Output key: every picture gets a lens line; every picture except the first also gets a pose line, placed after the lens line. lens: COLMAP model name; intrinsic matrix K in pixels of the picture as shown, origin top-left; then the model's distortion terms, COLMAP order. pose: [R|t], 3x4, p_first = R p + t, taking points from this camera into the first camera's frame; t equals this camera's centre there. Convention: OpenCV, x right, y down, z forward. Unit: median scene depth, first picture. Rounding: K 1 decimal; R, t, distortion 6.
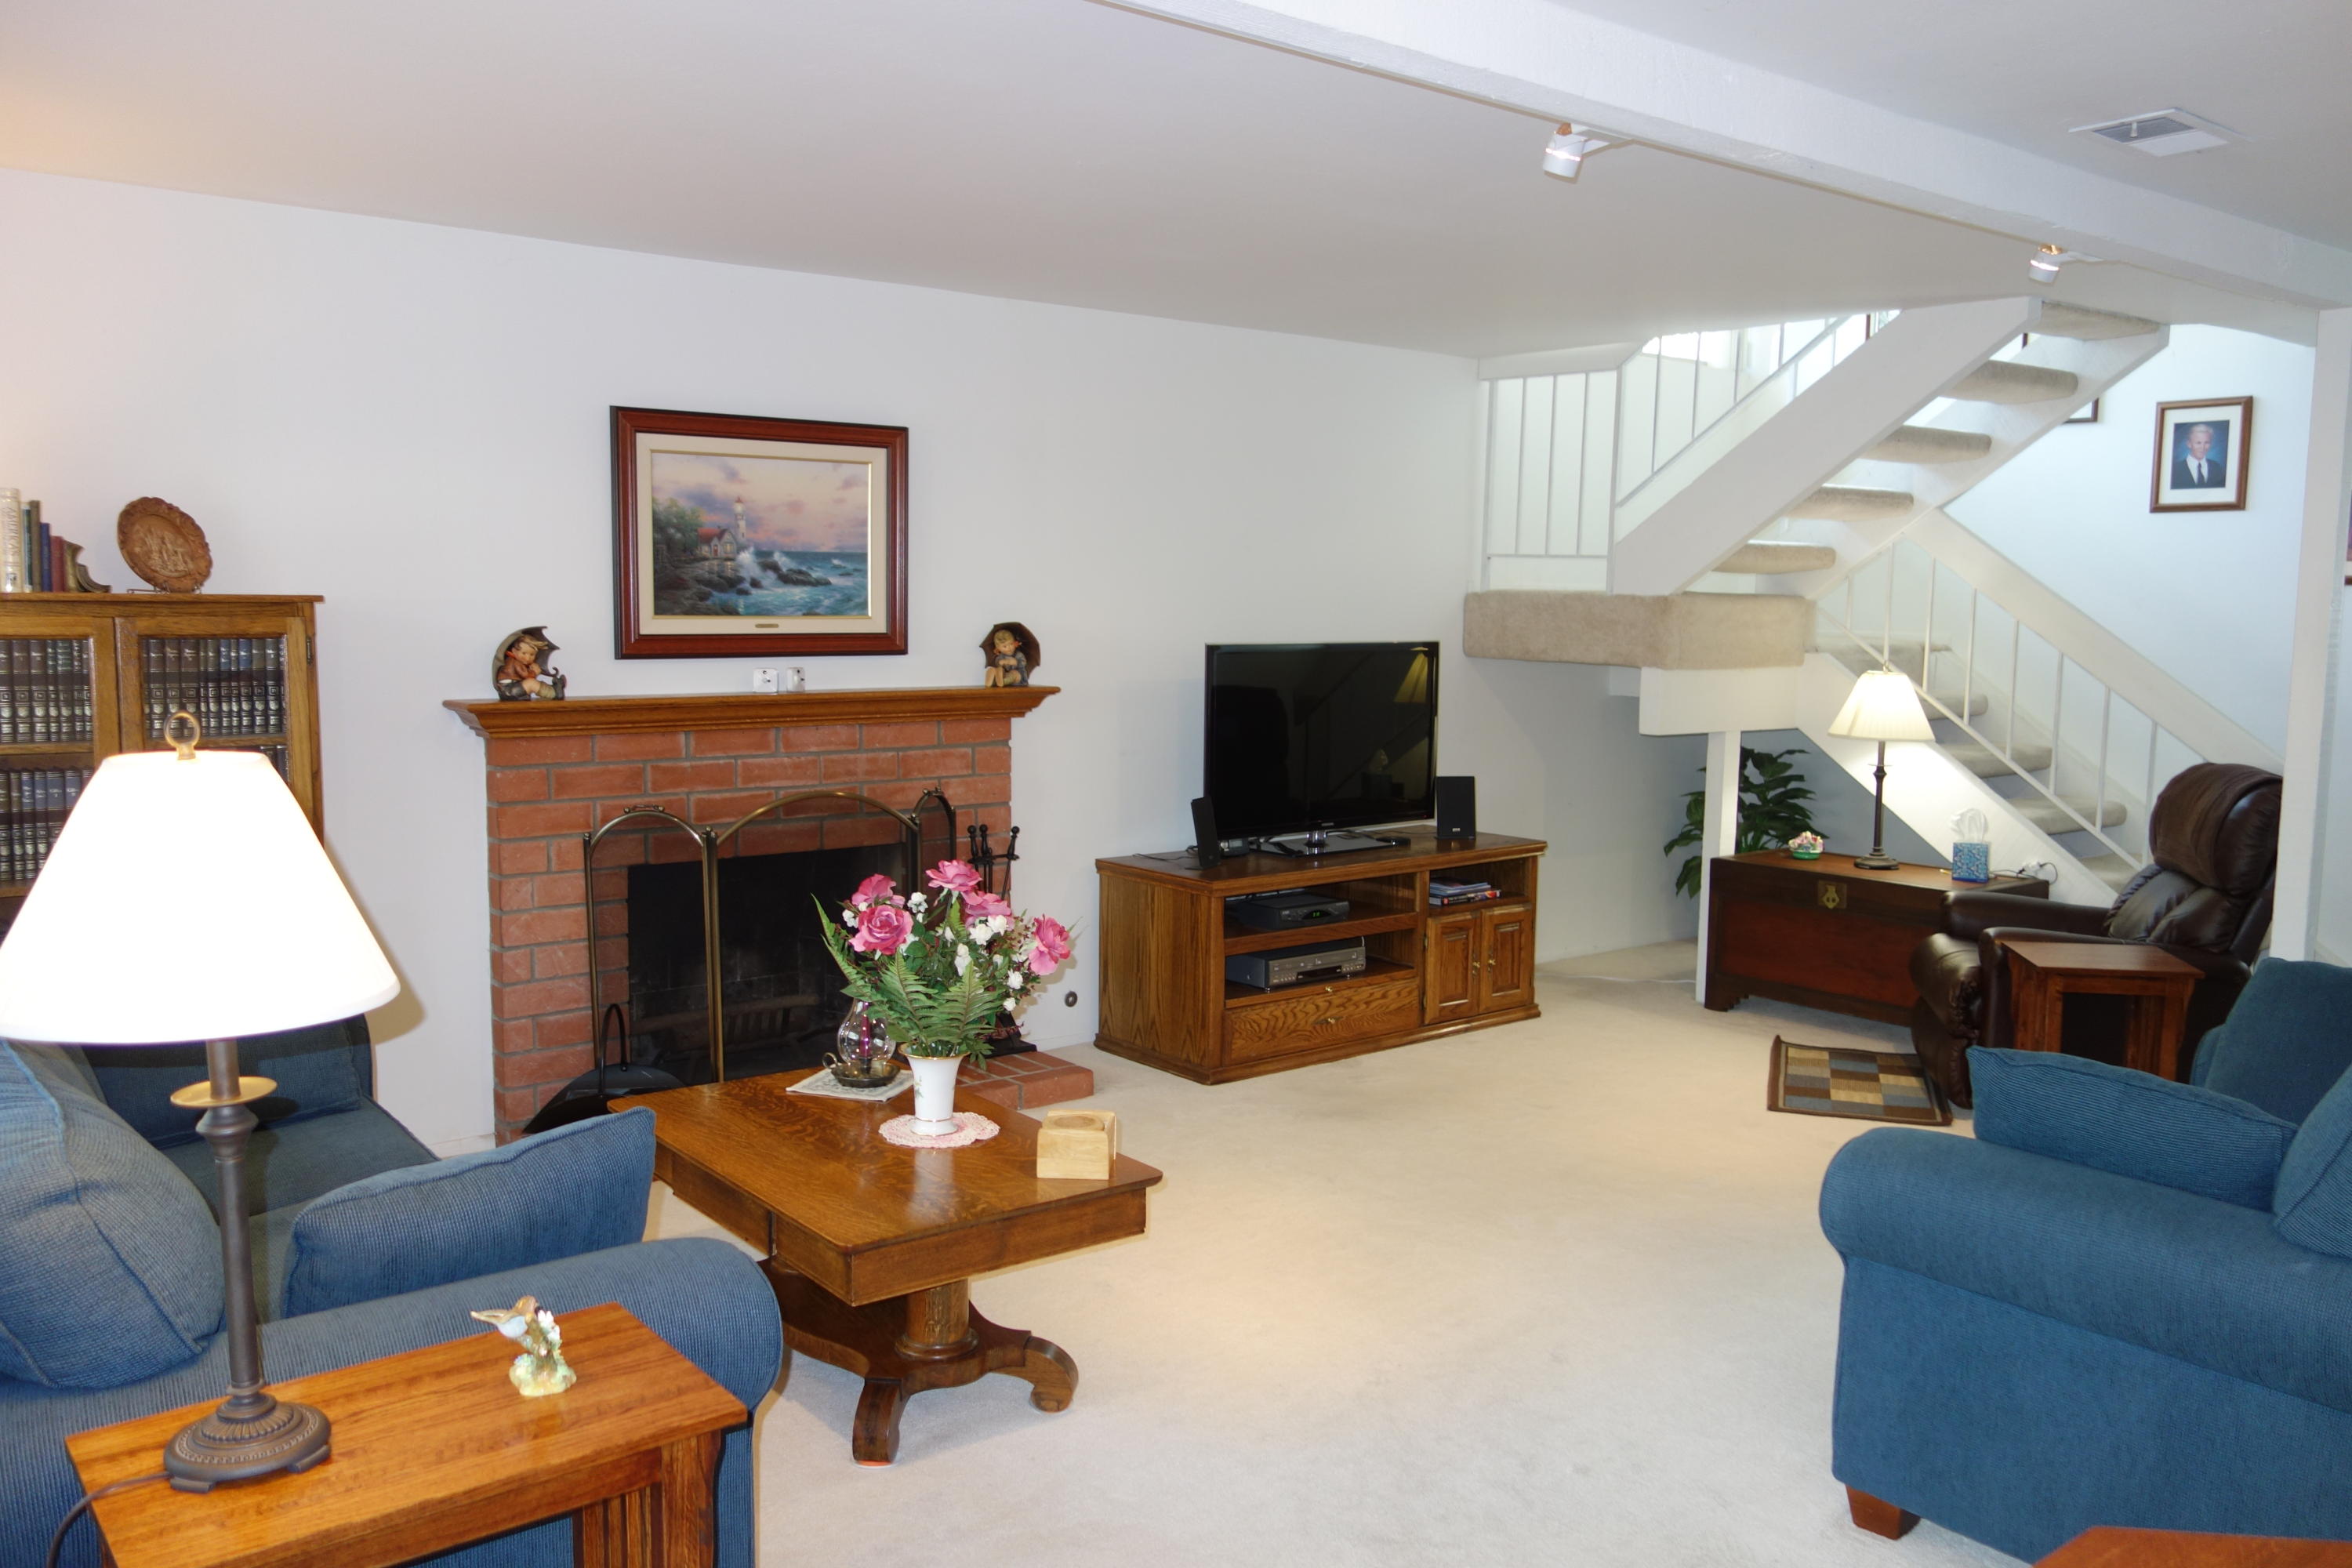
lens RADIAL K [[1862.4, 0, 1197.4], [0, 1862.4, 787.4], [0, 0, 1]] dist [0.003991, -0.002202]
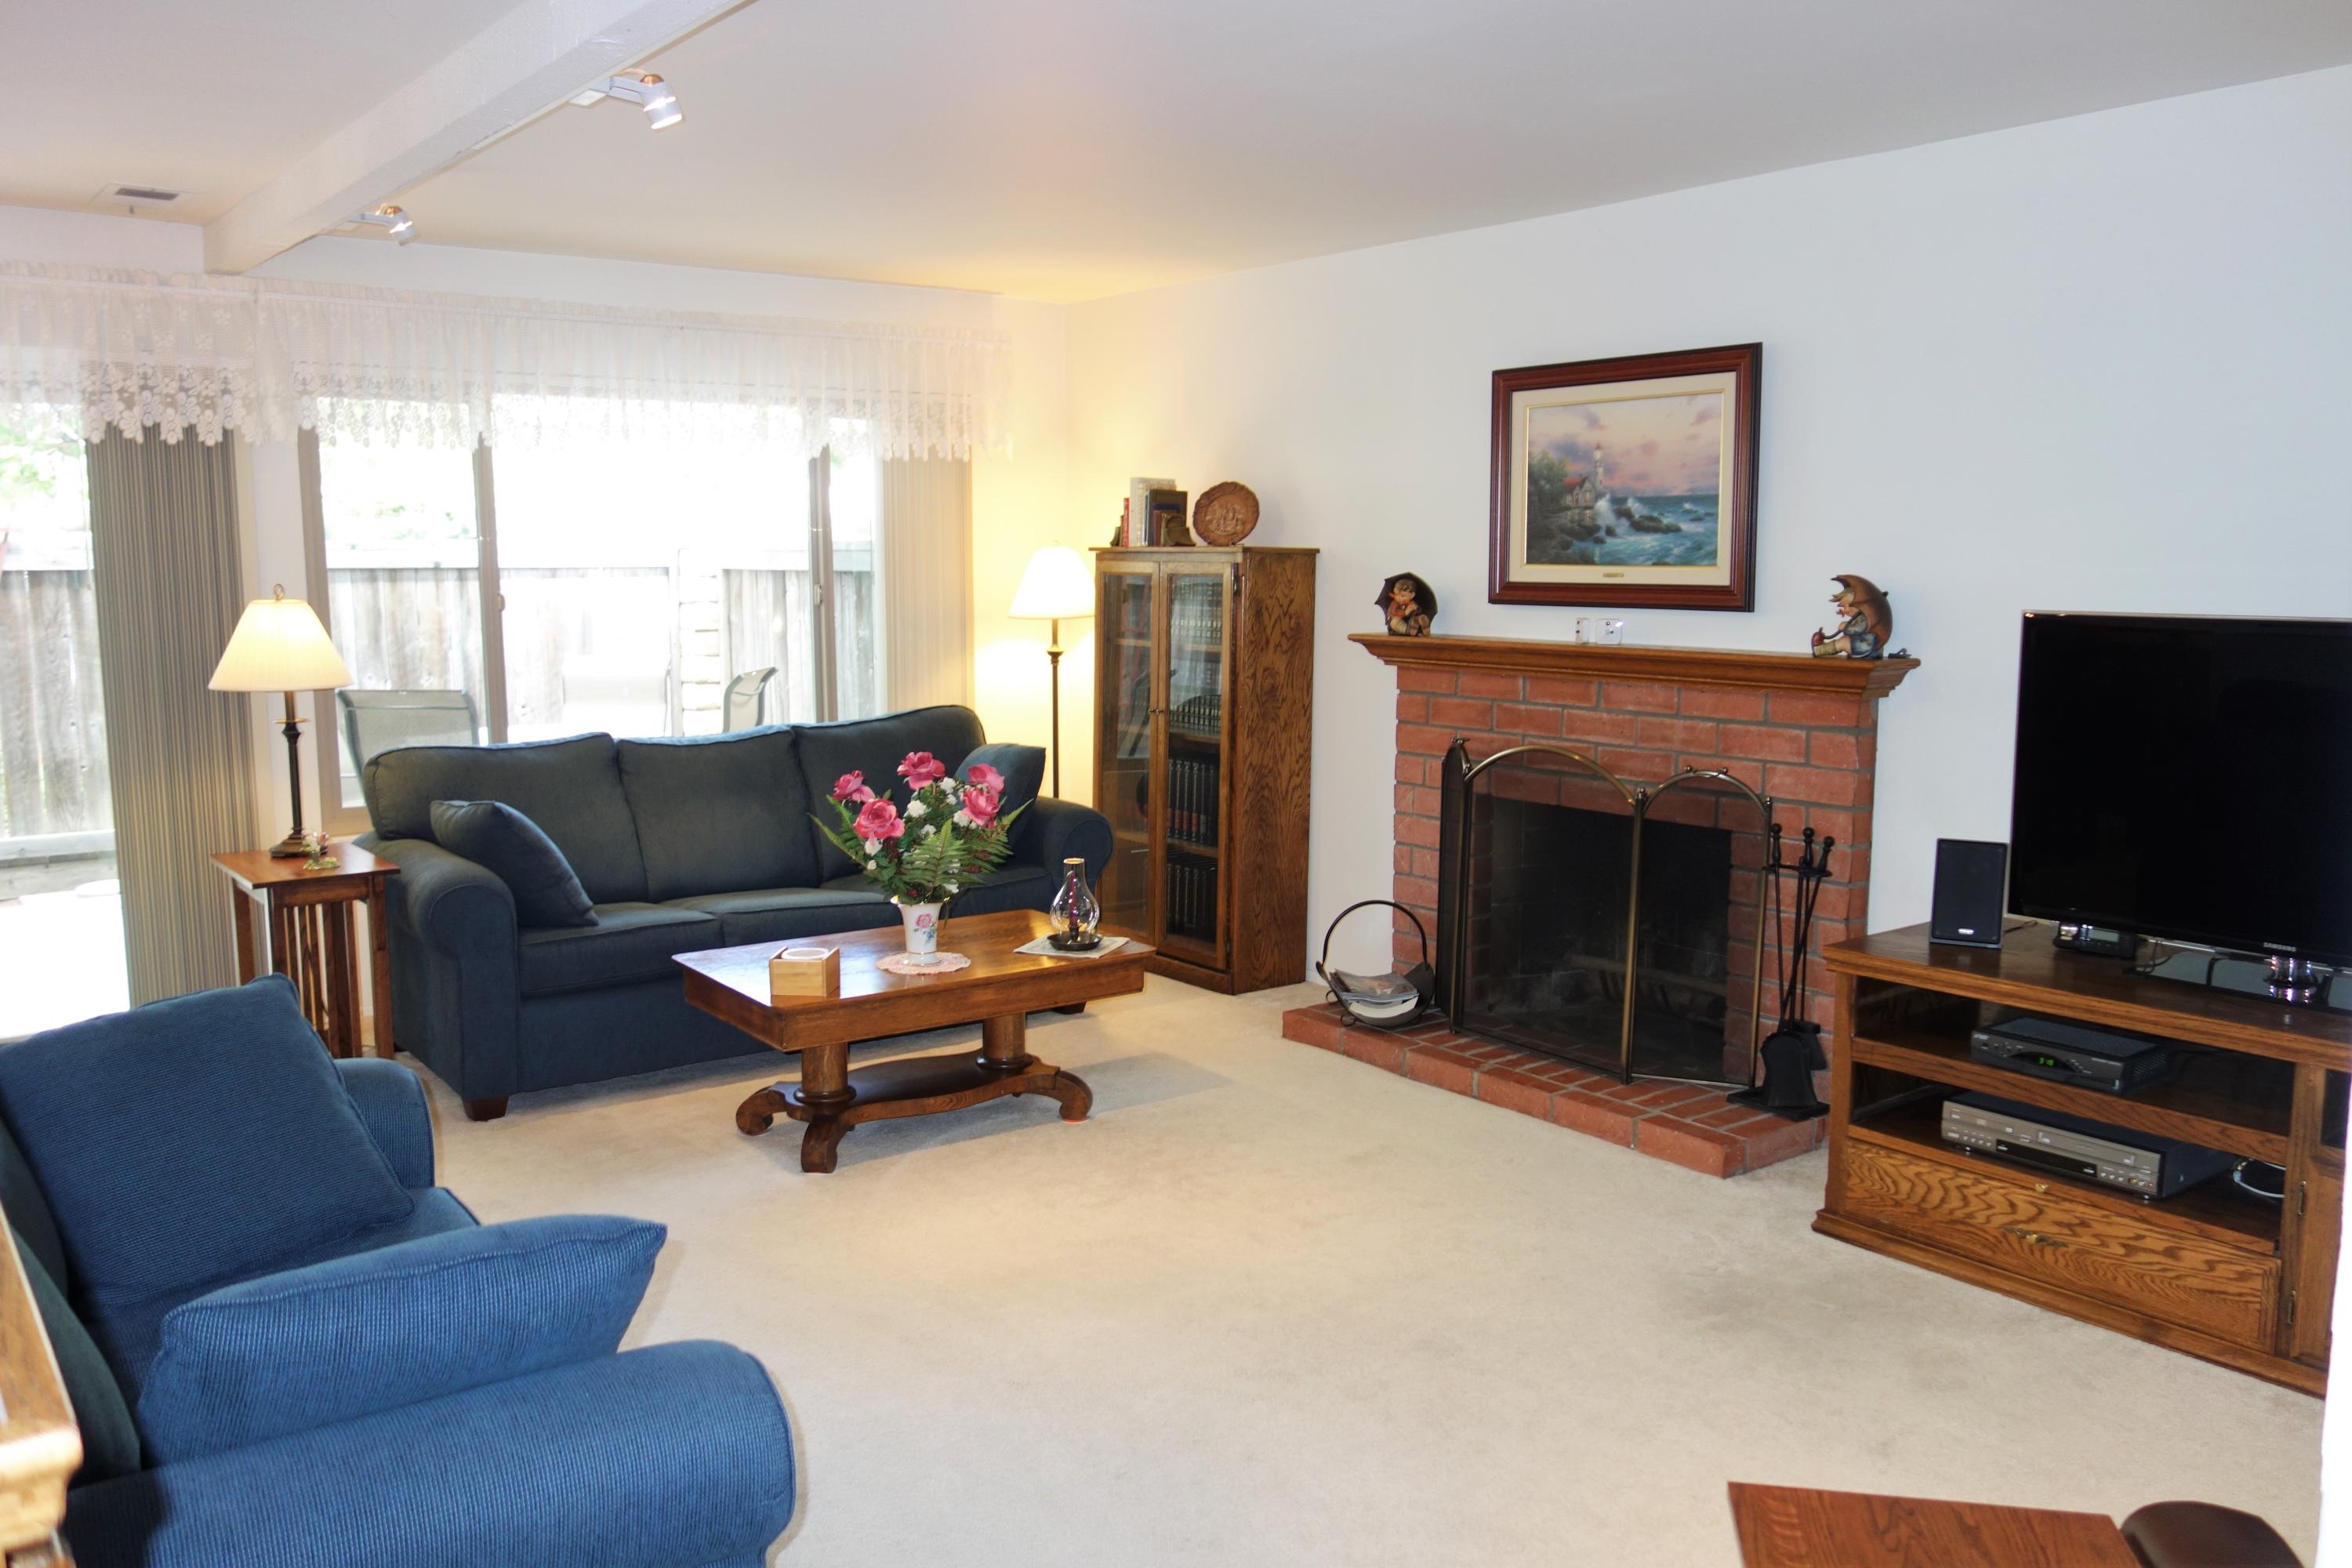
lens RADIAL K [[1862.4, 0, 1177.8], [0, 1862.4, 778.5], [0, 0, 1]] dist [0.003991, -0.002202]
pose [[-0.034524, 0.112760, -0.993022, 0.745326], [-0.103055, 0.987916, 0.115763, -0.071390], [0.994076, 0.106332, -0.022486, 0.808912]]
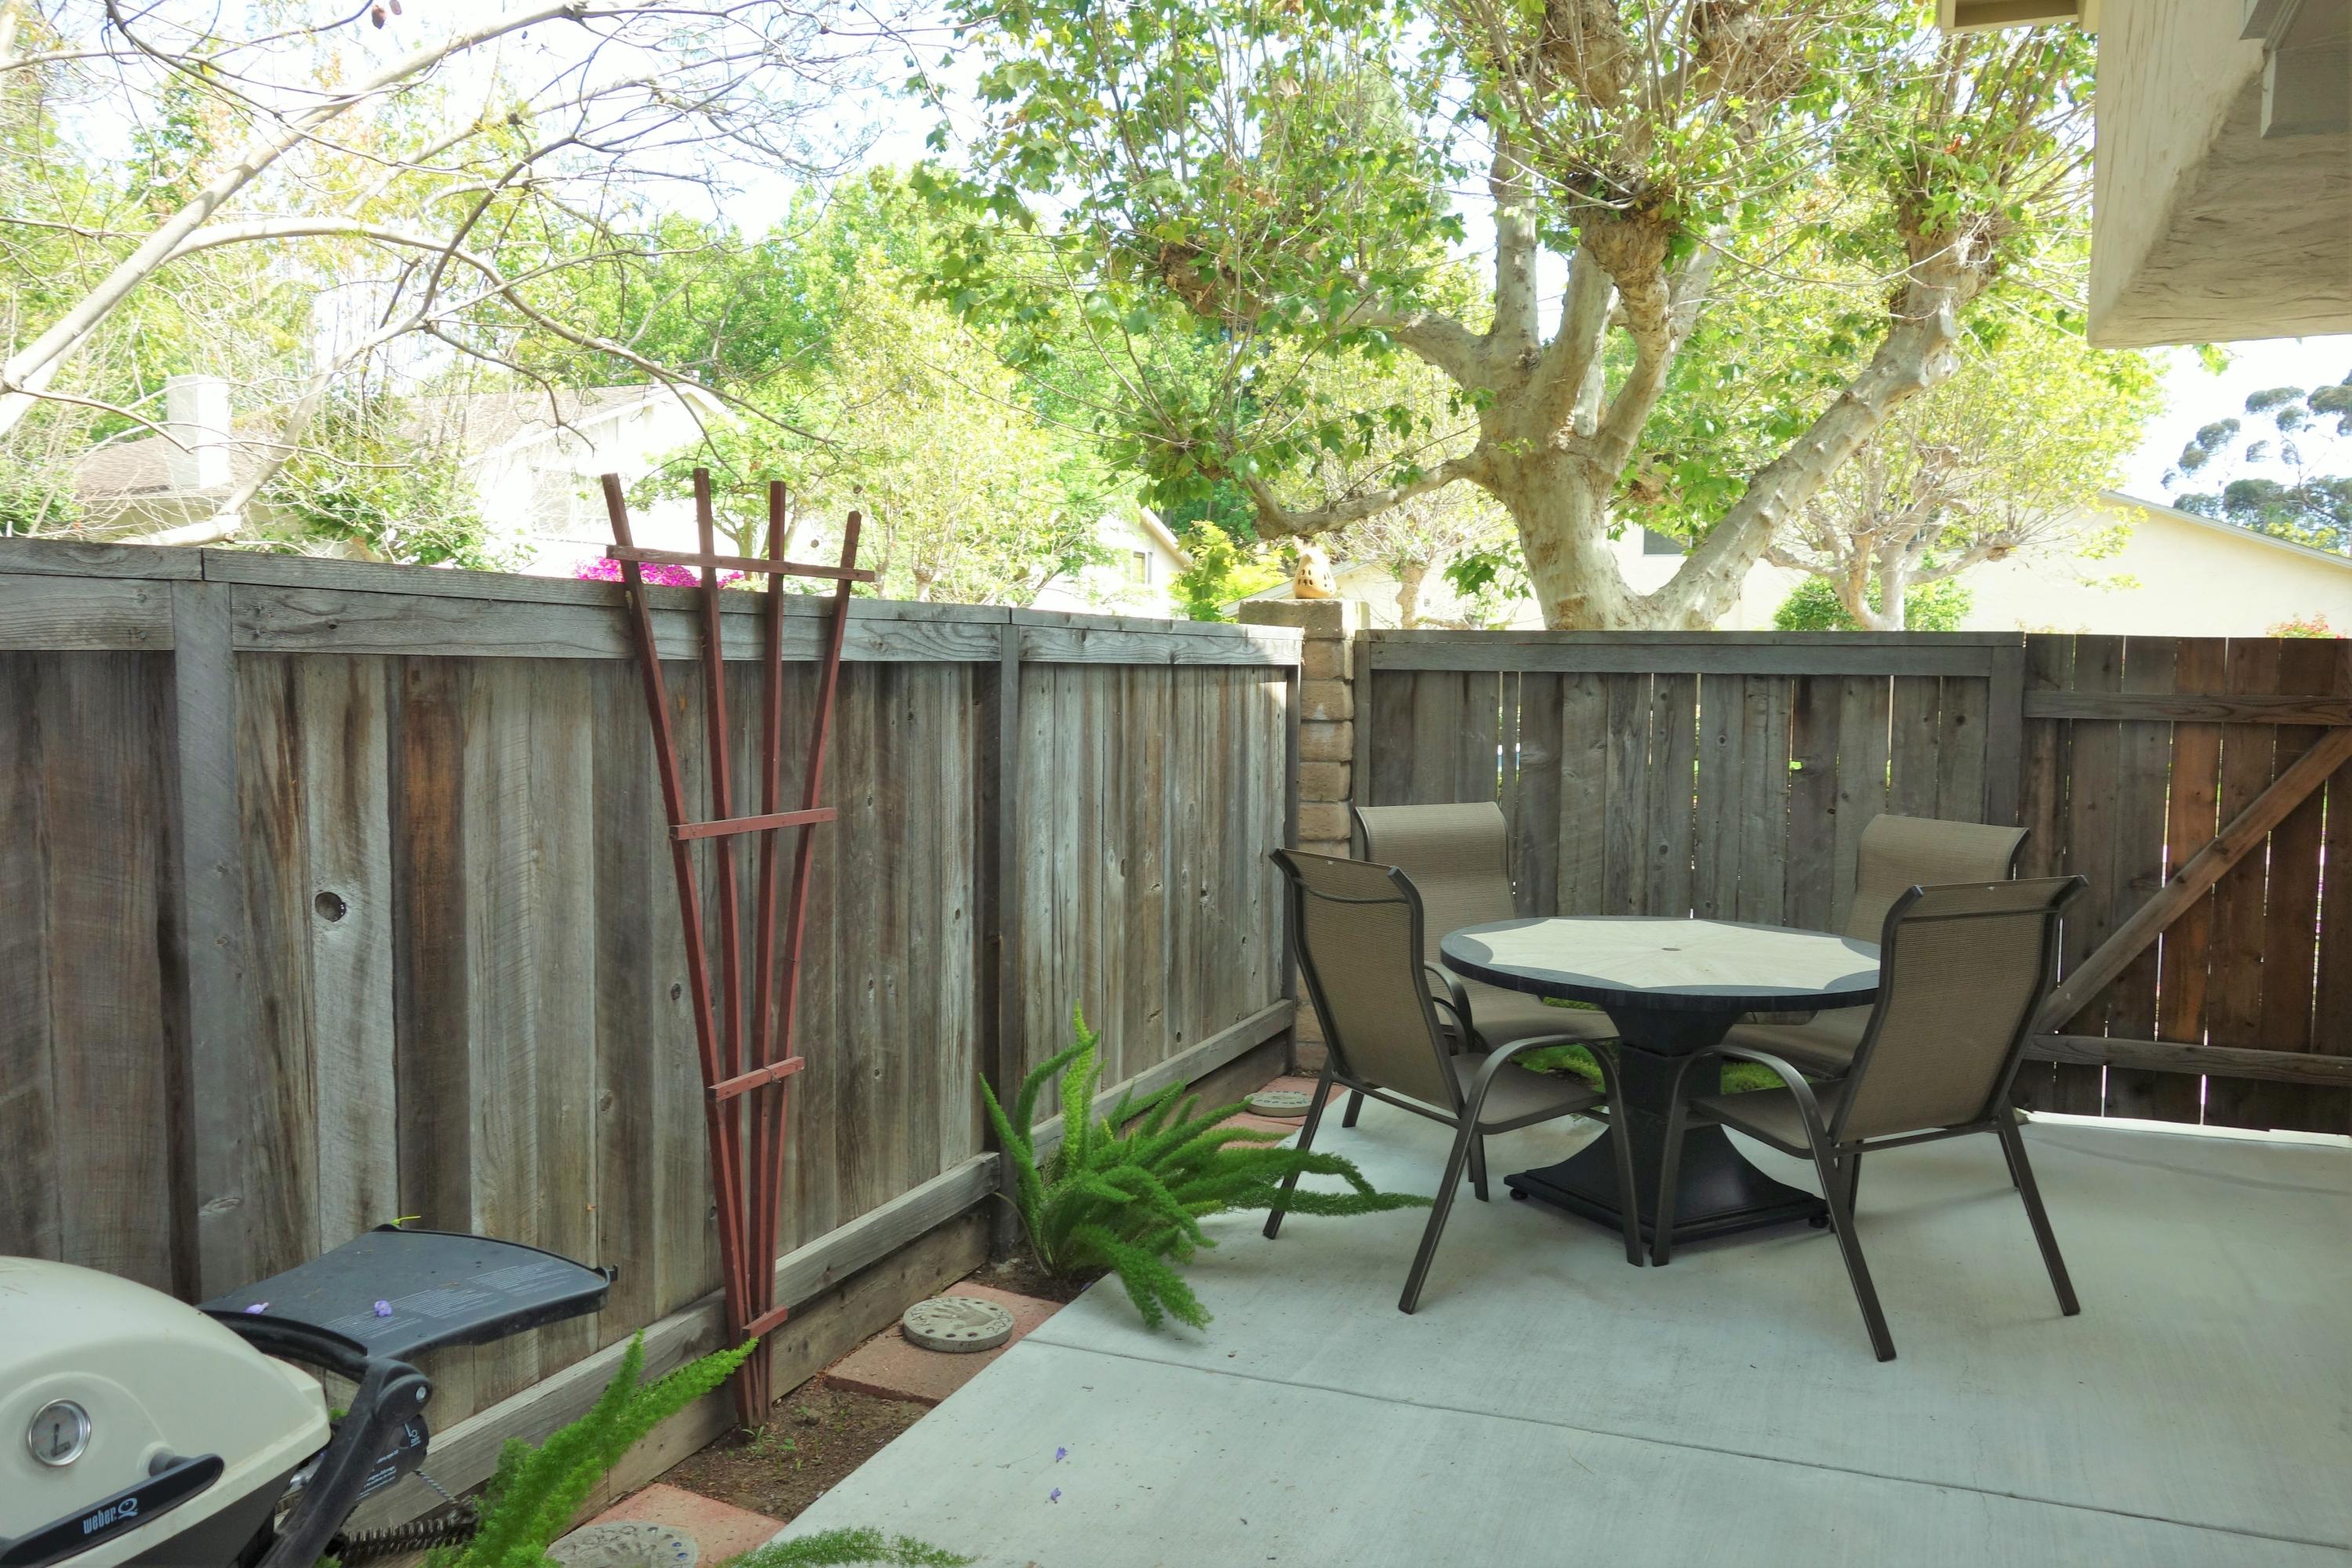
lens RADIAL K [[1862.4, 0, 1176.0], [0, 1862.4, 792.7], [0, 0, 1]] dist [0.003991, -0.002202]
pose [[0.490541, 0.054268, -0.869727, -0.081441], [-0.091755, 0.995728, 0.010379, 0.065419], [0.866574, 0.074710, 0.493424, -0.418781]]
